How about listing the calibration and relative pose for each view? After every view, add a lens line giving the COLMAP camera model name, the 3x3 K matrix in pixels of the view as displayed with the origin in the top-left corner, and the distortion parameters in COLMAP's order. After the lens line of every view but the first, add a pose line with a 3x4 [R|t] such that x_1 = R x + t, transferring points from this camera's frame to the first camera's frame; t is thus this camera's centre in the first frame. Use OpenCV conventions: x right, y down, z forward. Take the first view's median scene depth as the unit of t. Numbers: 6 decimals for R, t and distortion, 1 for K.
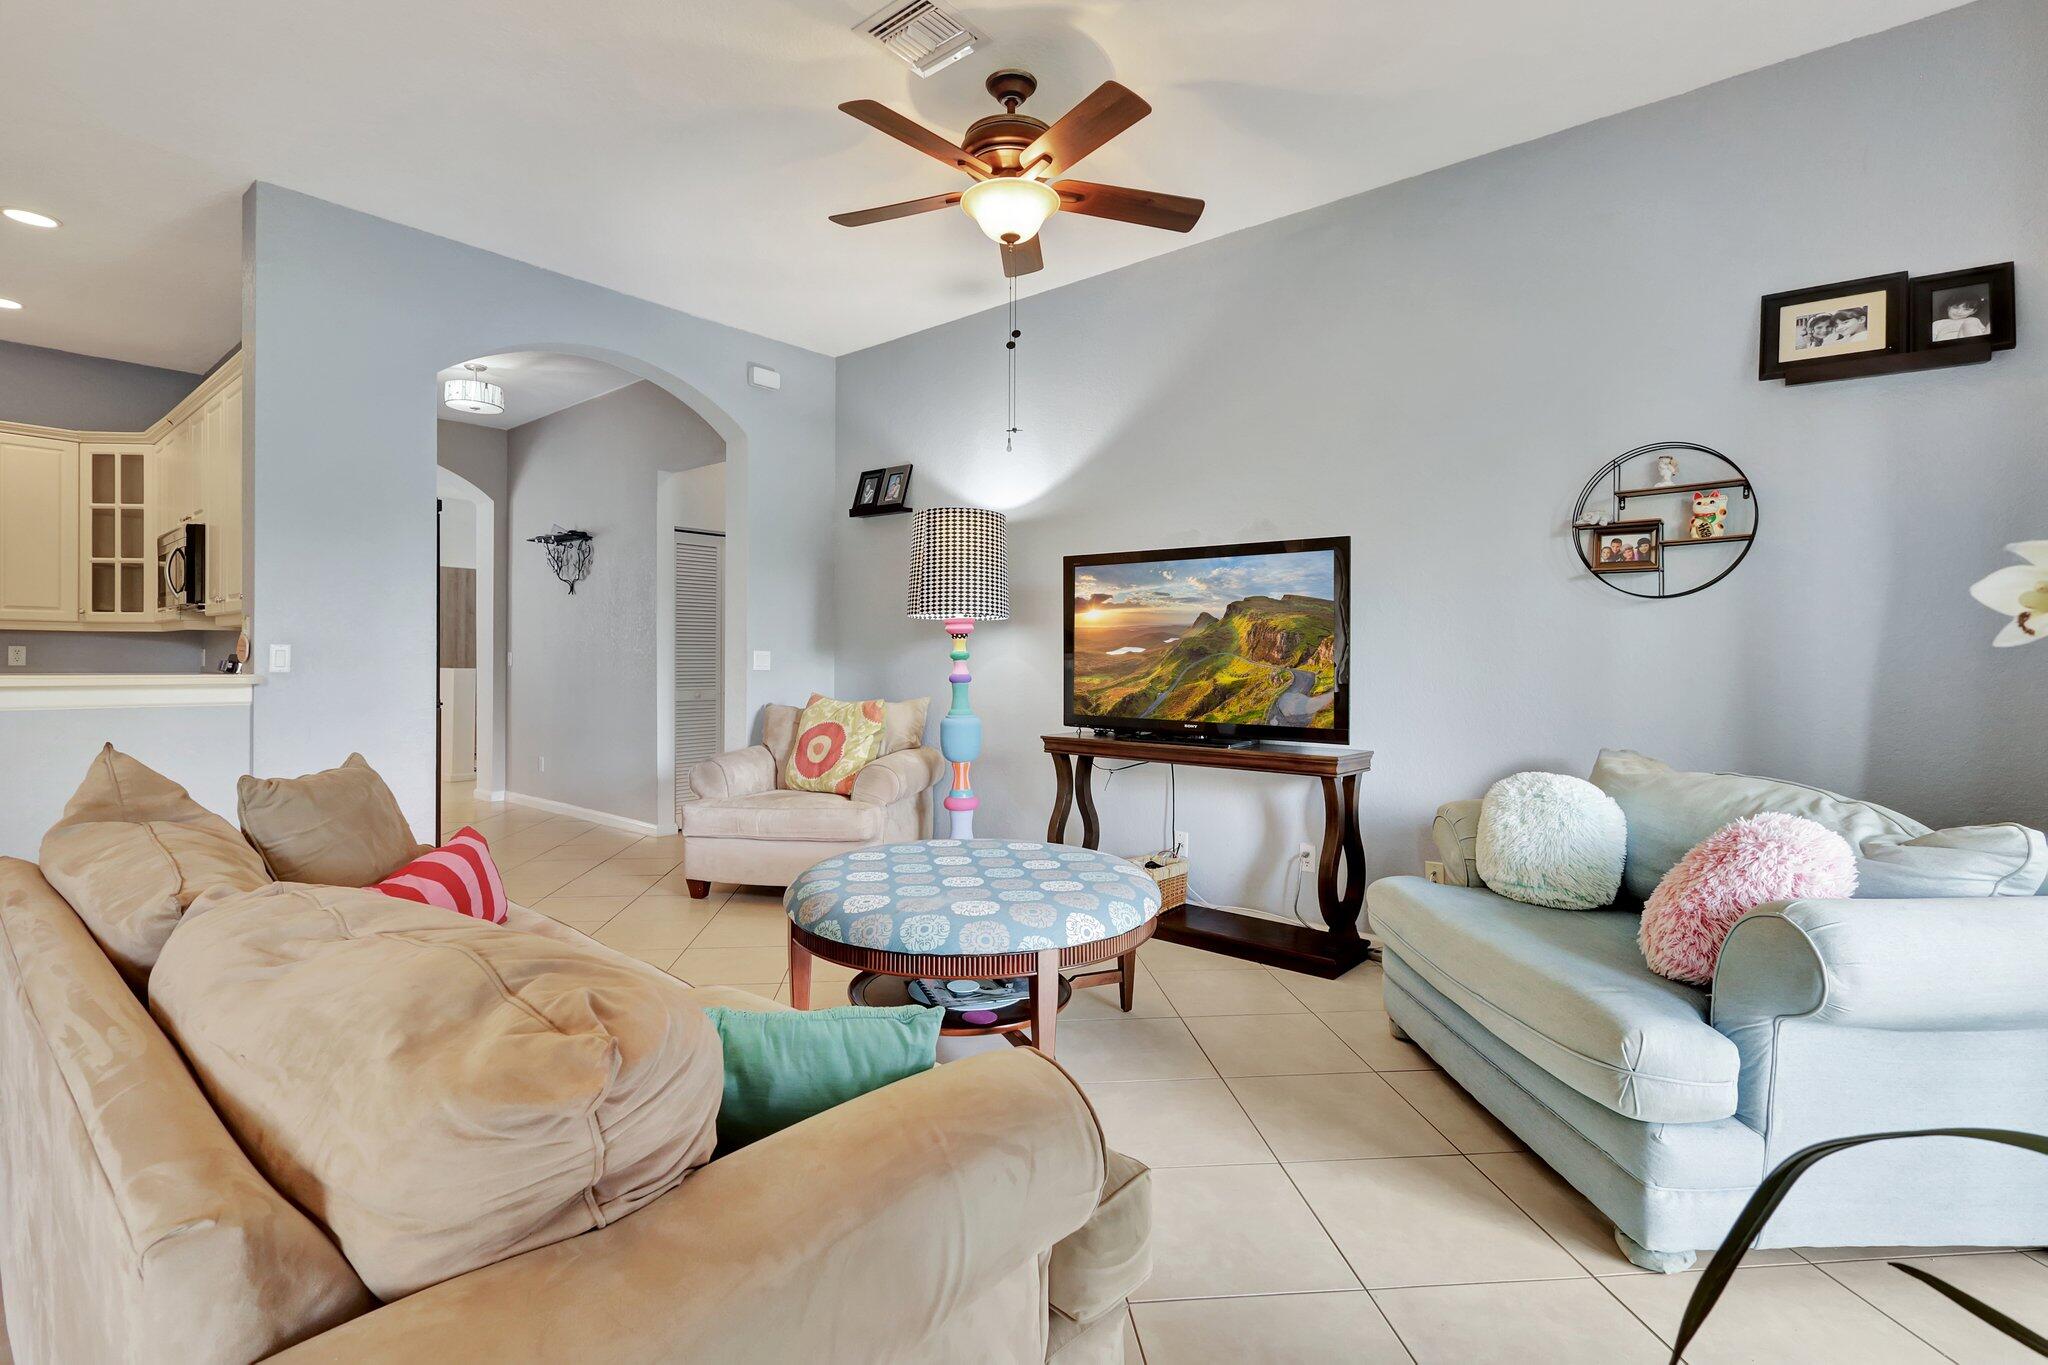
lens RADIAL K [[958.3, 0, 966.4], [0, 958.3, 663.6], [0, 0, 1]] dist [0.008540, -0.003045]
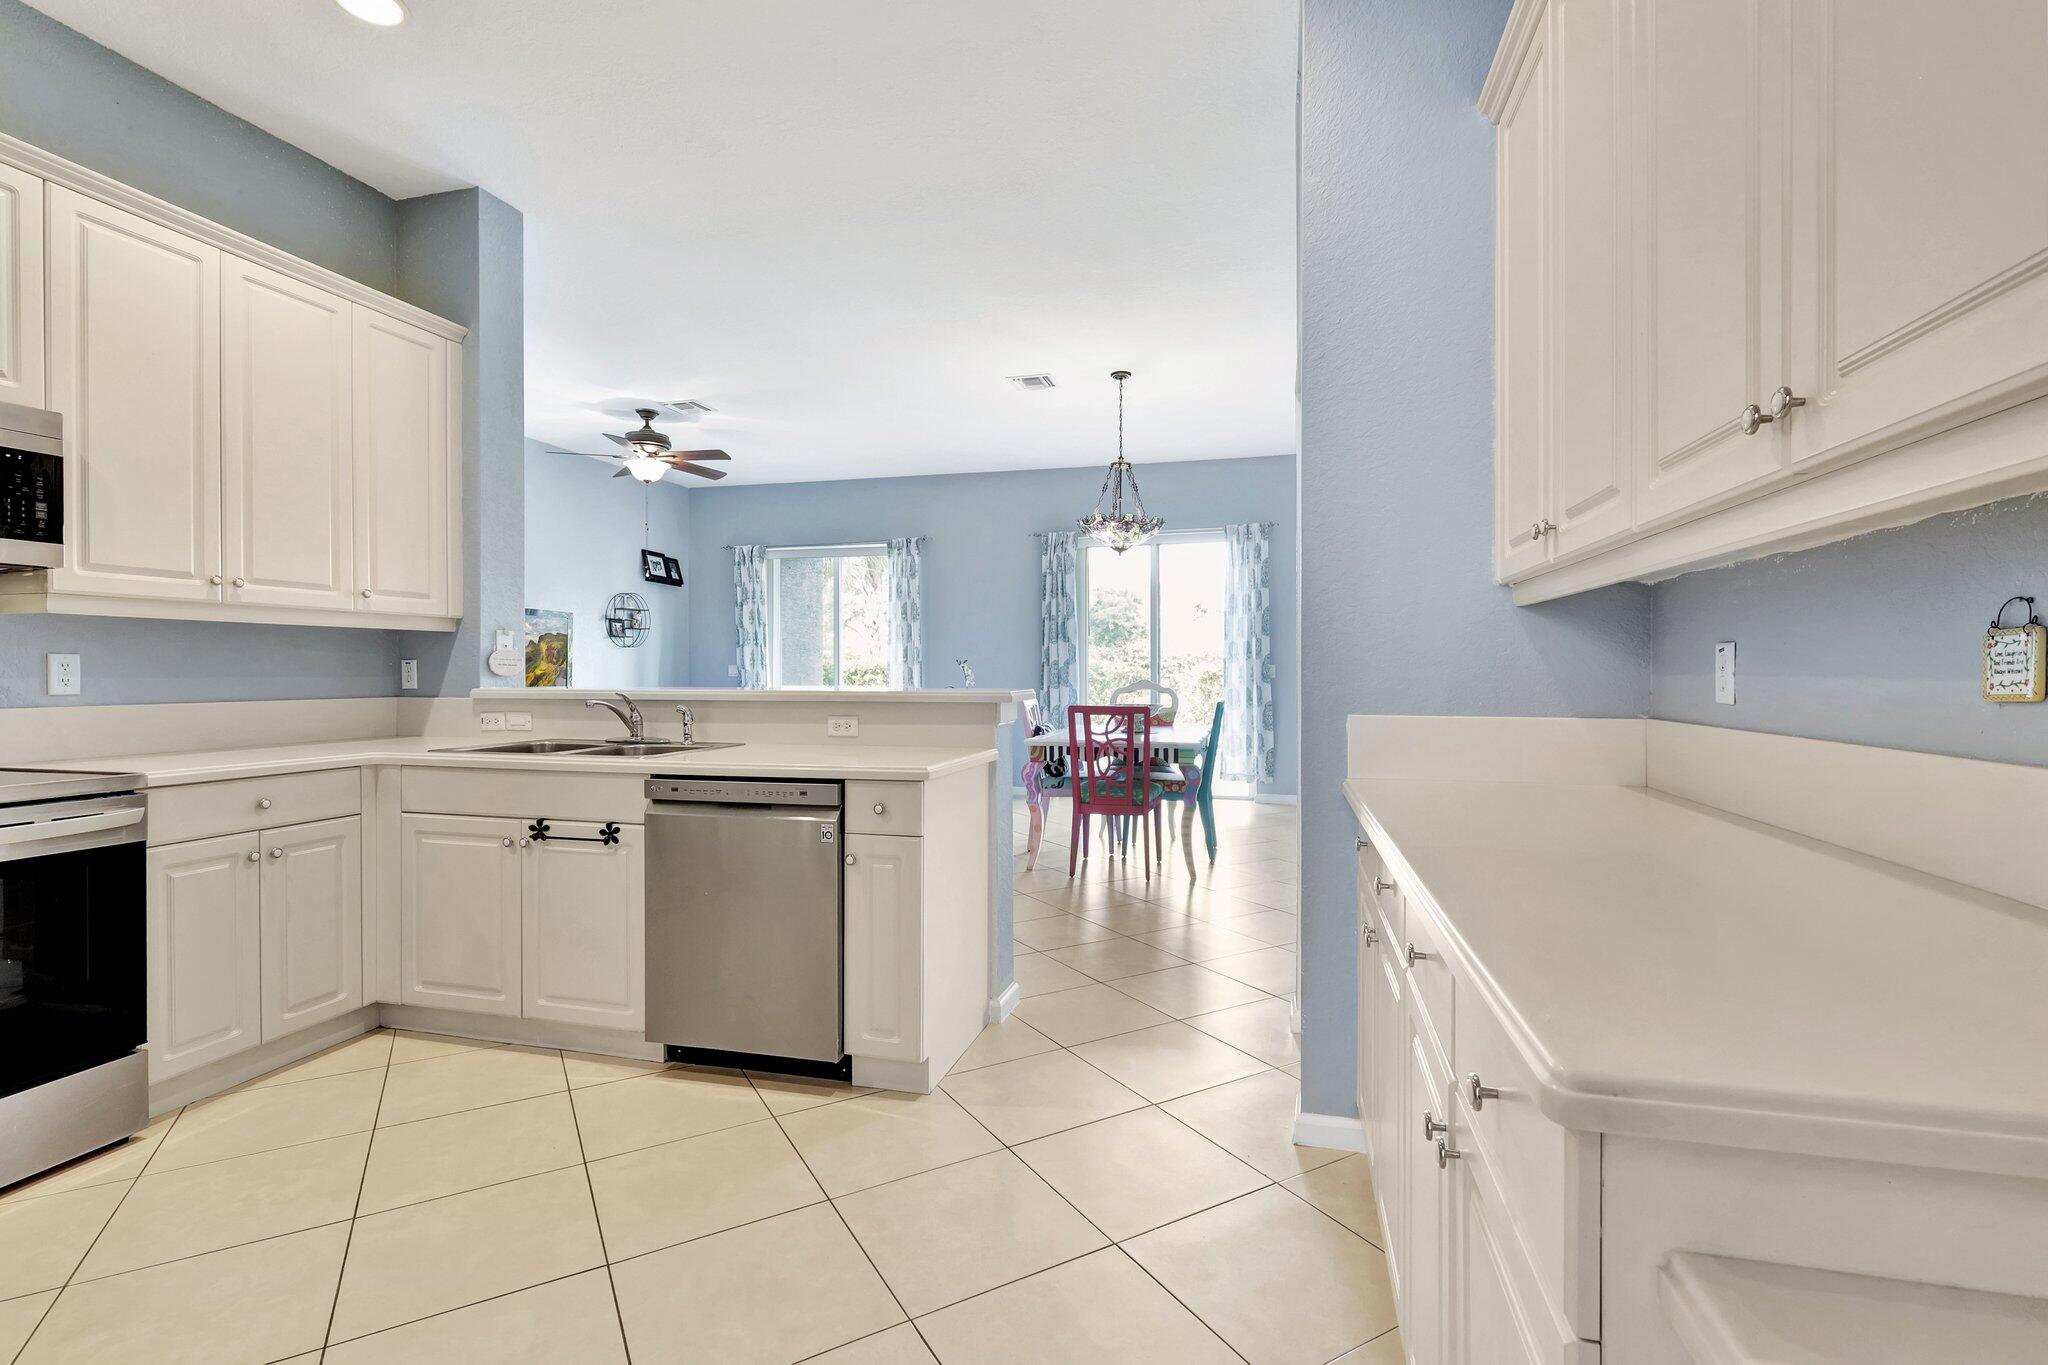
lens RADIAL K [[958.3, 0, 1021.4], [0, 958.3, 678.5], [0, 0, 1]] dist [0.008540, -0.003045]
pose [[-0.432009, -0.014316, 0.901756, -1.660564], [-0.003079, 0.999892, 0.014399, -0.014286], [-0.901864, 0.003444, -0.432006, 0.843251]]
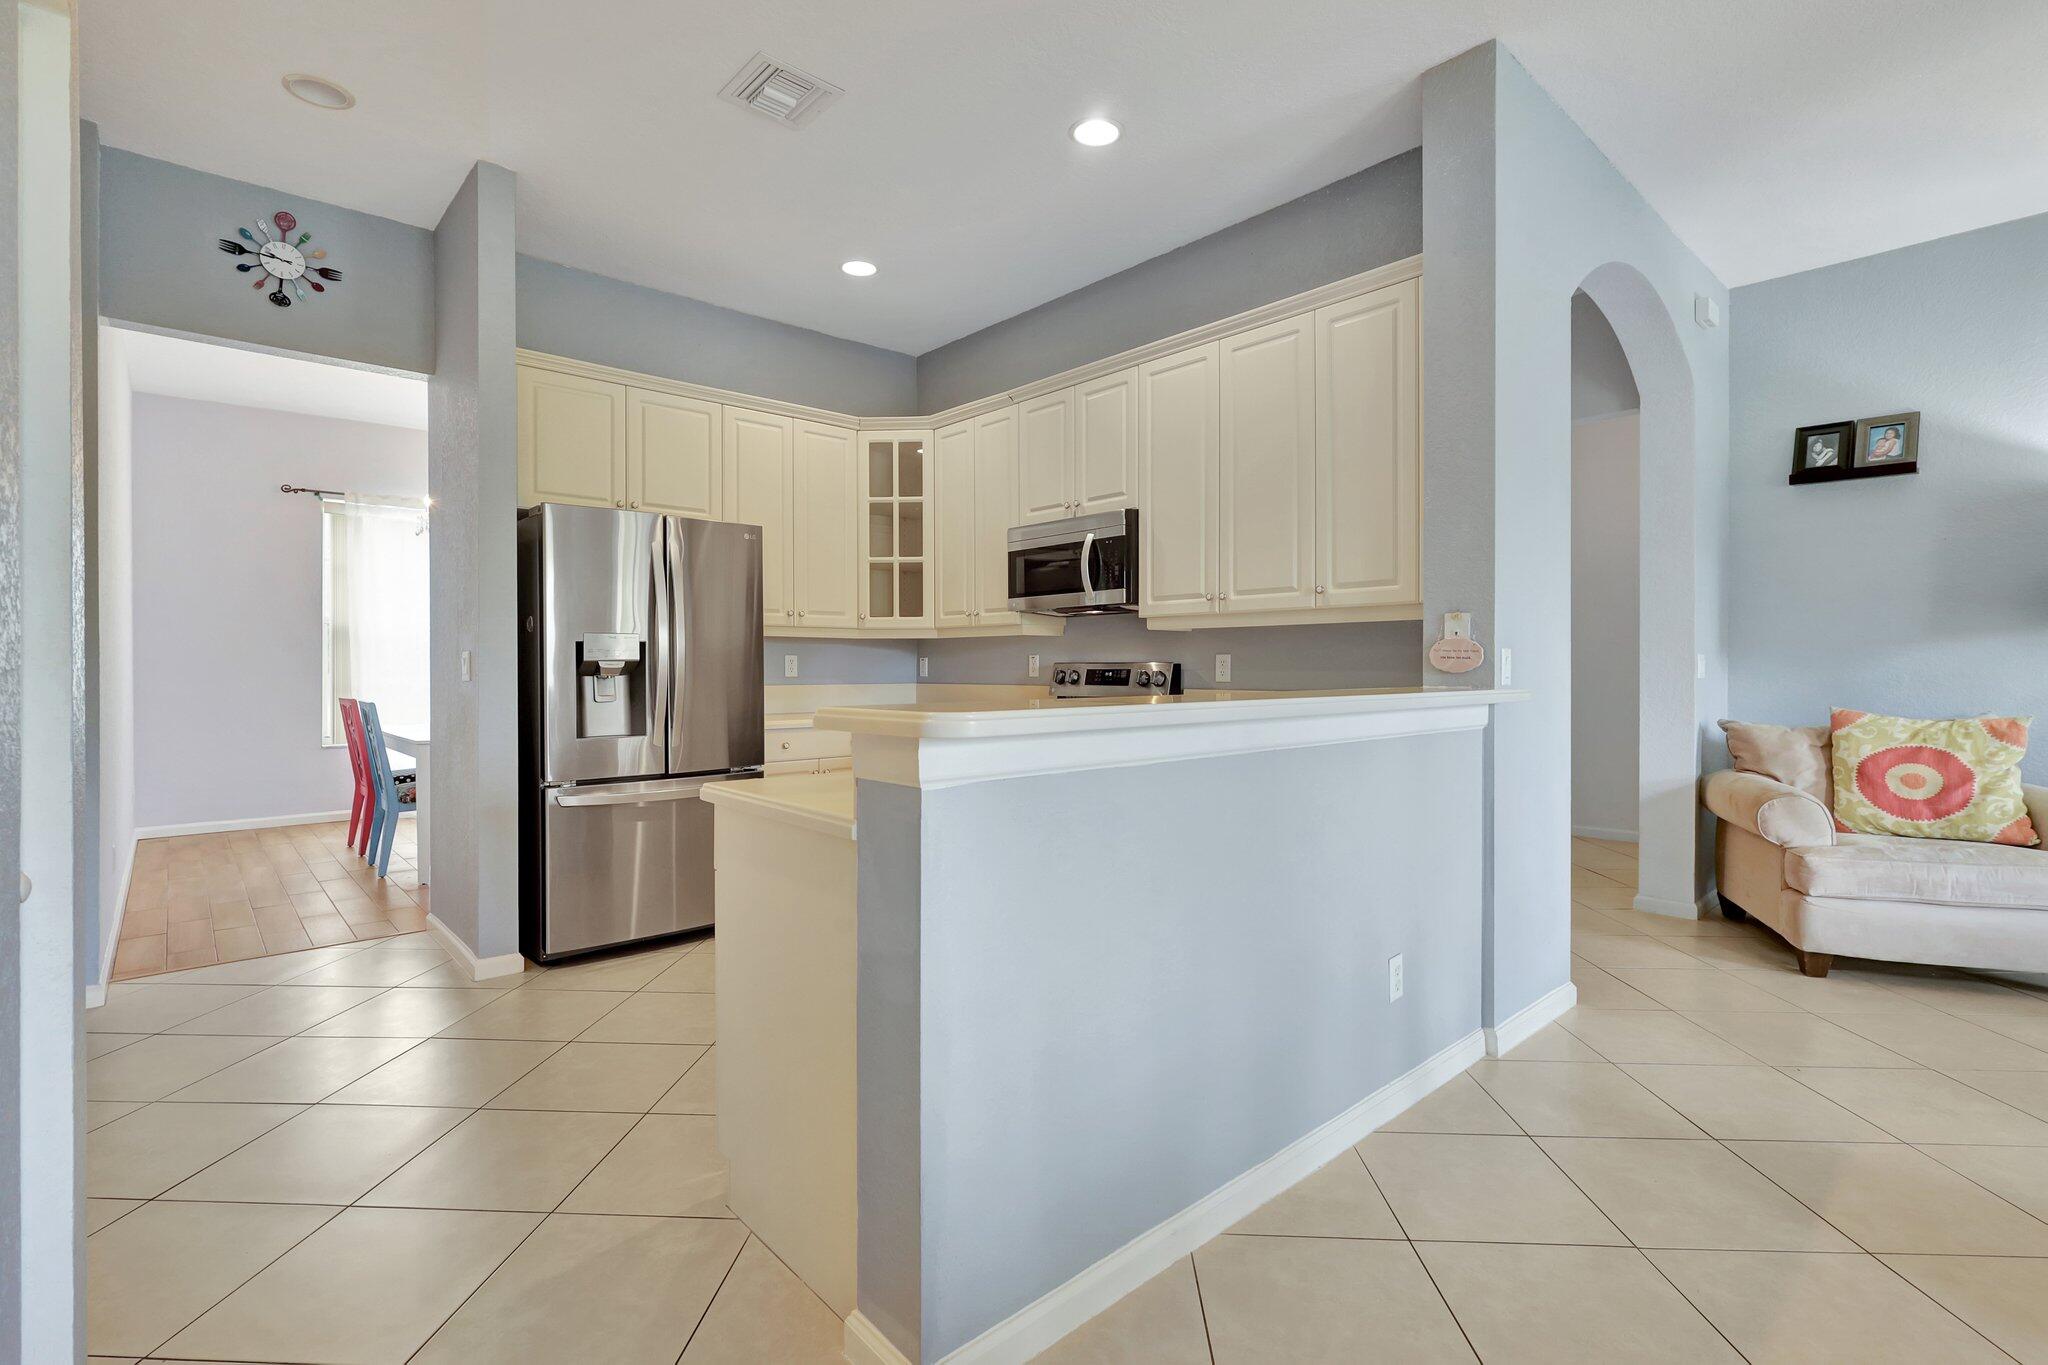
lens RADIAL K [[958.3, 0, 1030.5], [0, 958.3, 671.2], [0, 0, 1]] dist [0.008540, -0.003045]
pose [[0.991699, -0.006865, -0.128399, -0.863793], [0.007451, 0.999964, 0.004085, -0.007972], [0.128367, -0.005008, 0.991714, 0.170692]]
